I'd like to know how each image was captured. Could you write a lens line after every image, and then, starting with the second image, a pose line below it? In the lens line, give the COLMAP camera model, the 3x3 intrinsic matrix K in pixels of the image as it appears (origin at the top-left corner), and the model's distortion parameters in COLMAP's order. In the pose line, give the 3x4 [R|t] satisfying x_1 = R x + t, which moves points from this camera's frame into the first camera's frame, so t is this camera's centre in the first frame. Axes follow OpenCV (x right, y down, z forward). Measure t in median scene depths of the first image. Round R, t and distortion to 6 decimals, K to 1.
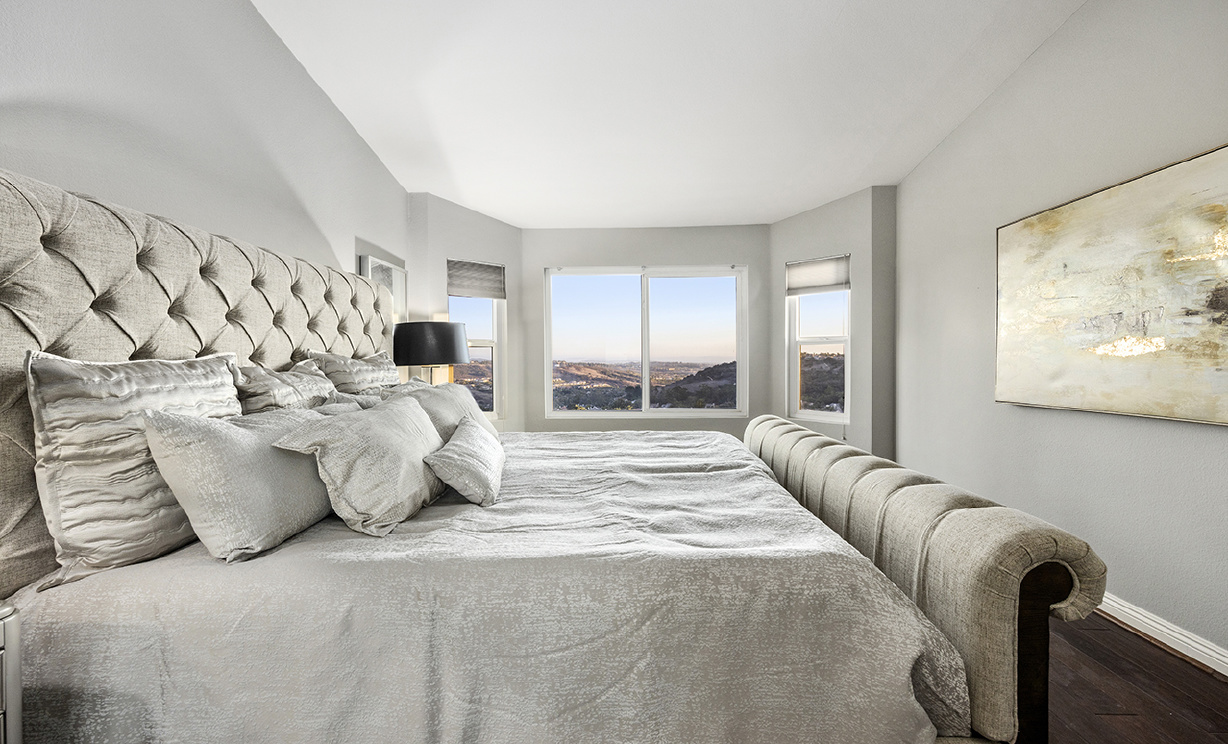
lens RADIAL K [[519.0, 0, 613.0], [0, 519.0, 377.7], [0, 0, 1]] dist [-0.002203, -0.000278]
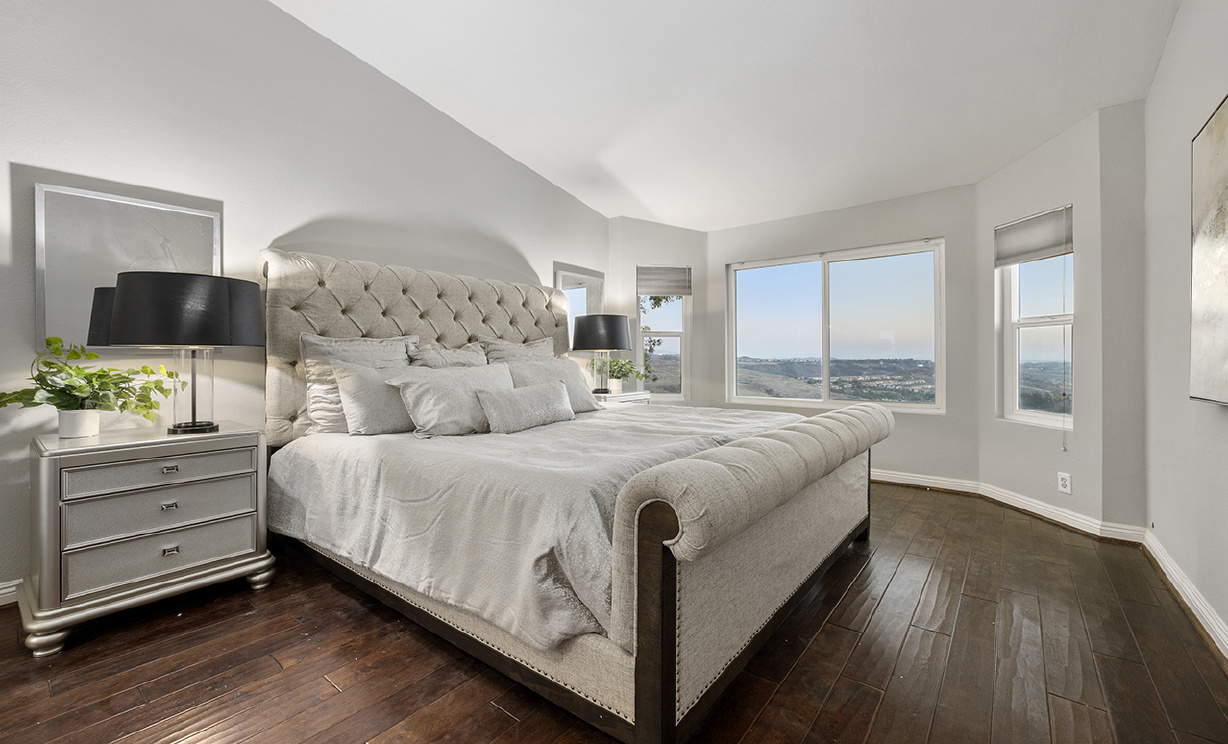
lens RADIAL K [[499.1, 0, 614.7], [0, 499.1, 367.2], [0, 0, 1]] dist [0.000009, 0.000318]
pose [[0.794344, 0.018519, -0.607185, 0.371086], [-0.027551, 0.999605, -0.005557, 0.021471], [0.606843, 0.021143, 0.794541, 0.023630]]
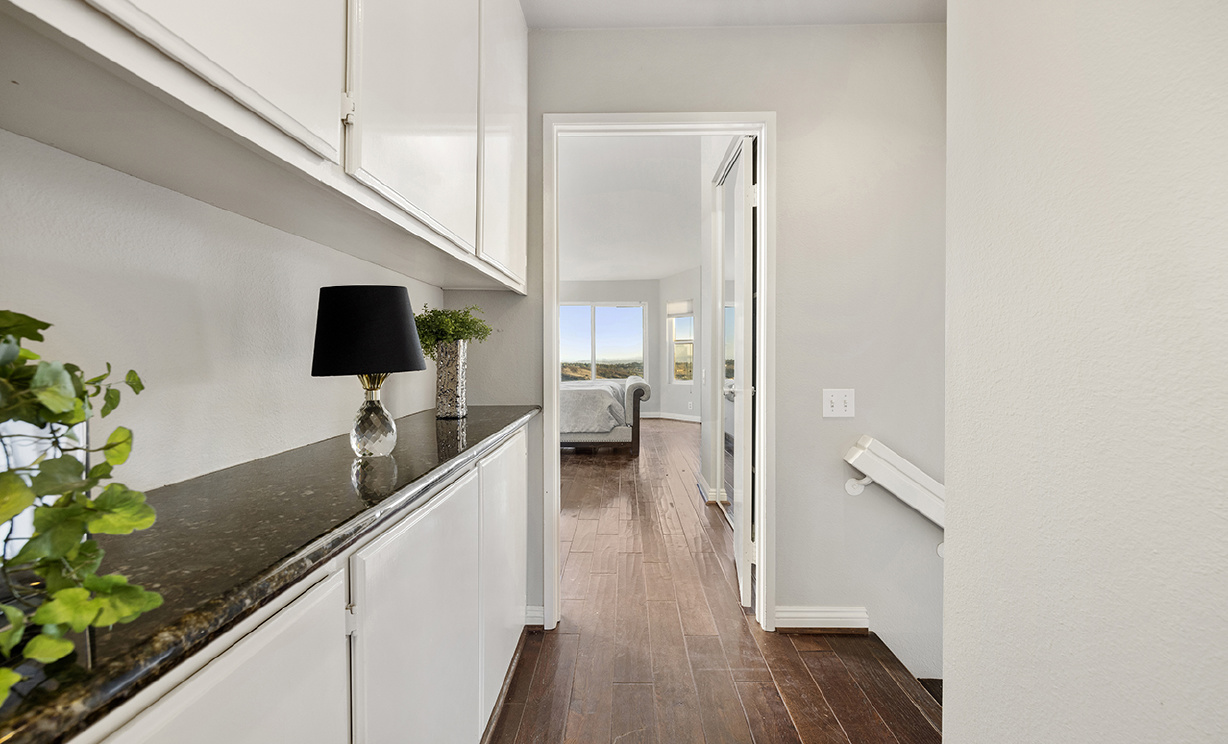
lens RADIAL K [[623.0, 0, 614.0], [0, 623.0, 372.0], [0, 0, 1]] dist [0.000033, -0.000004]
pose [[0.999572, -0.027899, -0.008807, 0.176021], [0.027759, 0.999491, -0.015731, 0.073385], [0.009241, 0.015480, 0.999837, -1.395137]]
